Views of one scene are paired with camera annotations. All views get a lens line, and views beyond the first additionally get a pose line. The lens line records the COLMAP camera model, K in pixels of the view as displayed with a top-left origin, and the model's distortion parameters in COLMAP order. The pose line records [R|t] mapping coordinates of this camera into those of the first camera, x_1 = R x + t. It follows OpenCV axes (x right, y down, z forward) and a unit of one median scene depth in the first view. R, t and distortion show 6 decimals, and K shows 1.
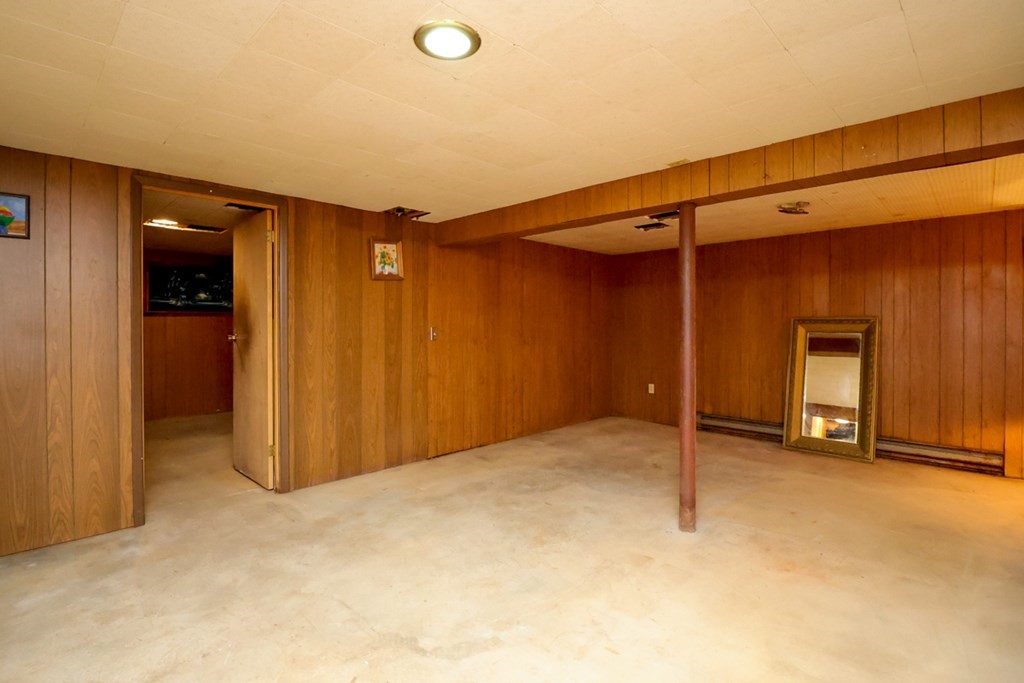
lens RADIAL K [[485.9, 0, 513.9], [0, 485.9, 324.9], [0, 0, 1]] dist [0.001062, -0.014603]
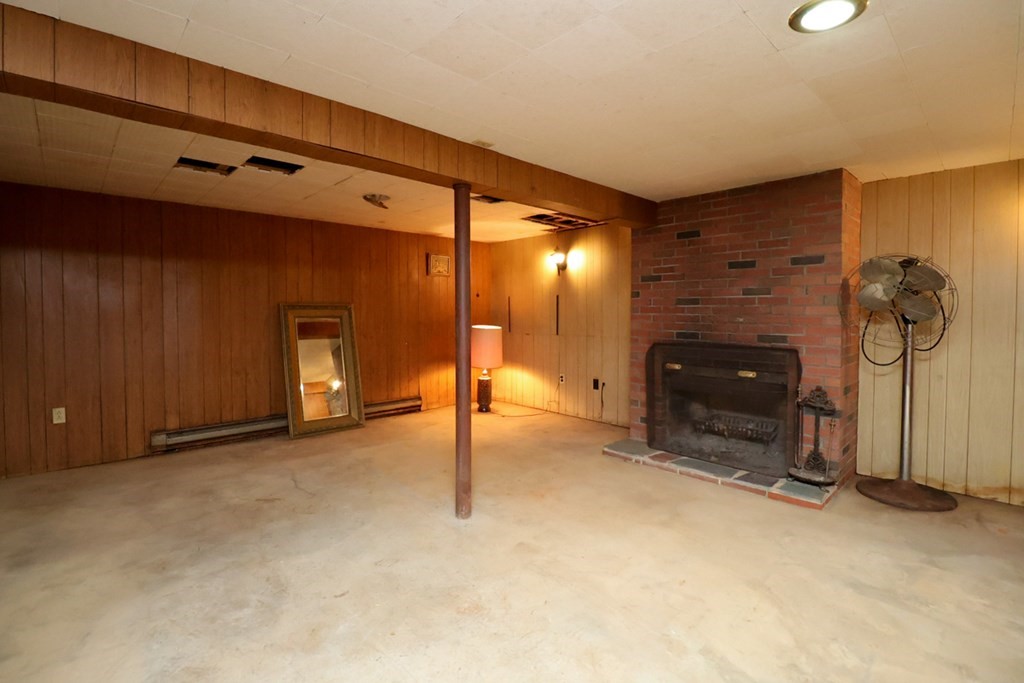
lens RADIAL K [[473.7, 0, 520.7], [0, 473.7, 322.8], [0, 0, 1]] dist [-0.000245, -0.013504]
pose [[0.024688, -0.023931, 0.999409, -0.400581], [0.001564, 0.999713, 0.023900, 0.002998], [-0.999694, 0.000973, 0.024718, 0.576700]]
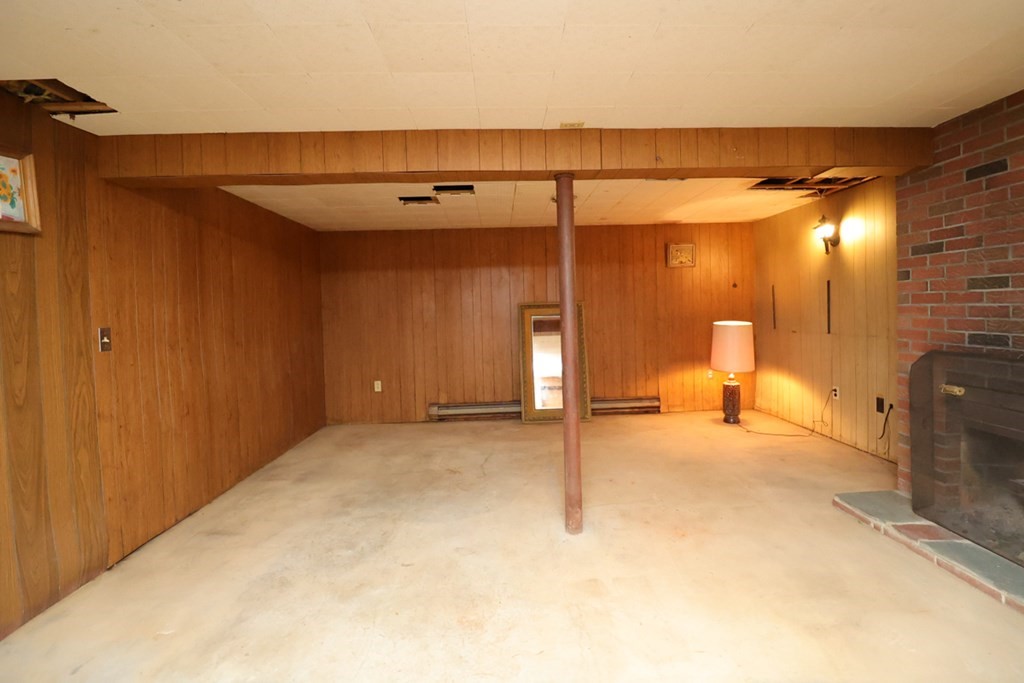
lens RADIAL K [[473.7, 0, 520.7], [0, 473.7, 322.8], [0, 0, 1]] dist [-0.000245, -0.013504]
pose [[0.680120, -0.040942, 0.731957, -0.237374], [0.030324, 0.999156, 0.027711, -0.000714], [-0.732474, 0.003349, 0.680787, 0.309557]]
